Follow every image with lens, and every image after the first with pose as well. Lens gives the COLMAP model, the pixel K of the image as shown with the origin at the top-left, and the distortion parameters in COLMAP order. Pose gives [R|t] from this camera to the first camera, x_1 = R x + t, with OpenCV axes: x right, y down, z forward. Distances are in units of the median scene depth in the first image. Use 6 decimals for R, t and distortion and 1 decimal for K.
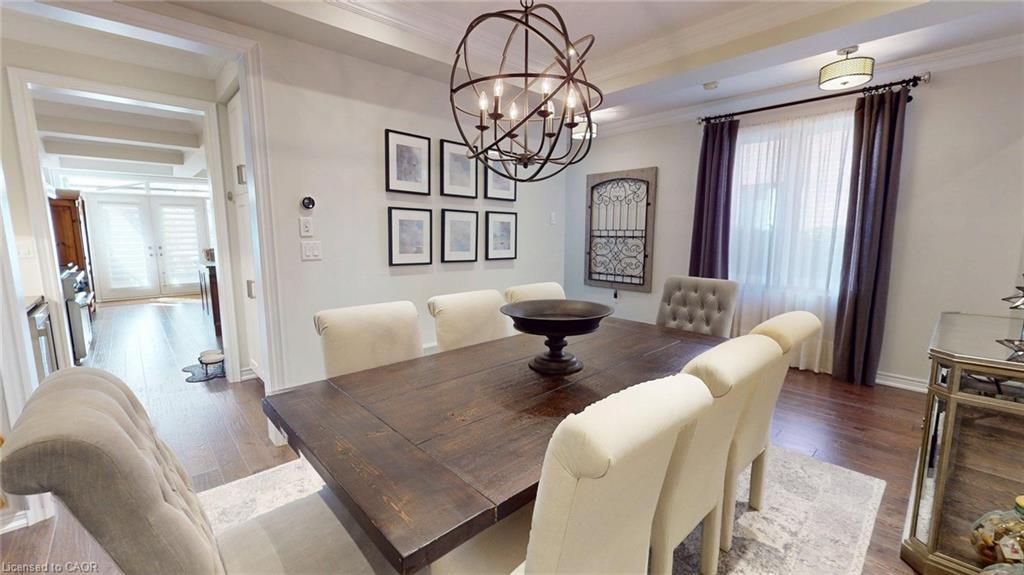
lens RADIAL K [[413.5, 0, 512.0], [0, 413.5, 287.5], [0, 0, 1]] dist [0.000662, 0.000021]
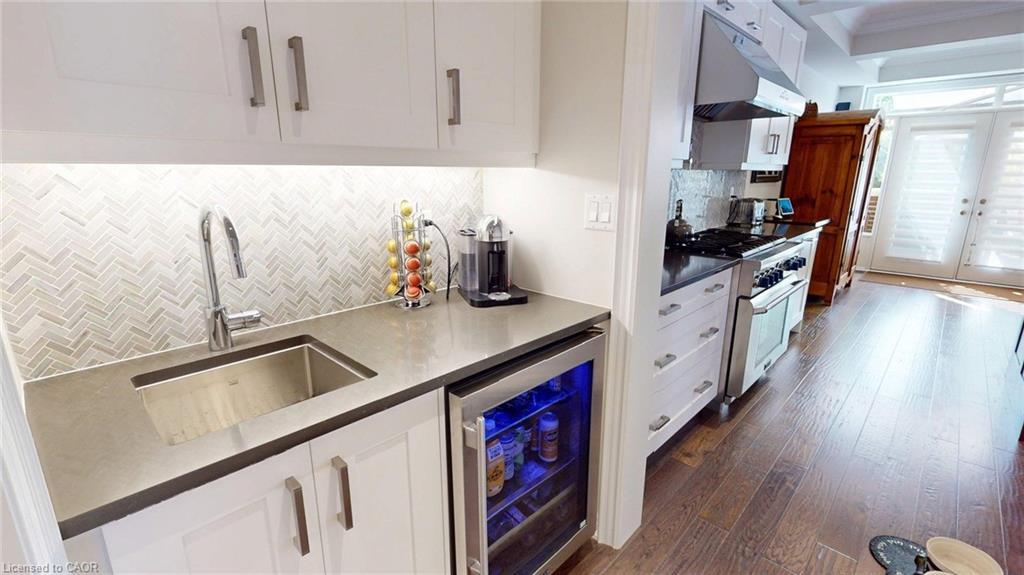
lens RADIAL K [[464.3, 0, 516.7], [0, 464.3, 279.9], [0, 0, 1]] dist [0.002435, -0.000024]
pose [[0.066412, 0.229355, -0.971075, -0.236834], [-0.140665, 0.965656, 0.218455, -0.042344], [0.987827, 0.122088, 0.096393, 0.308714]]
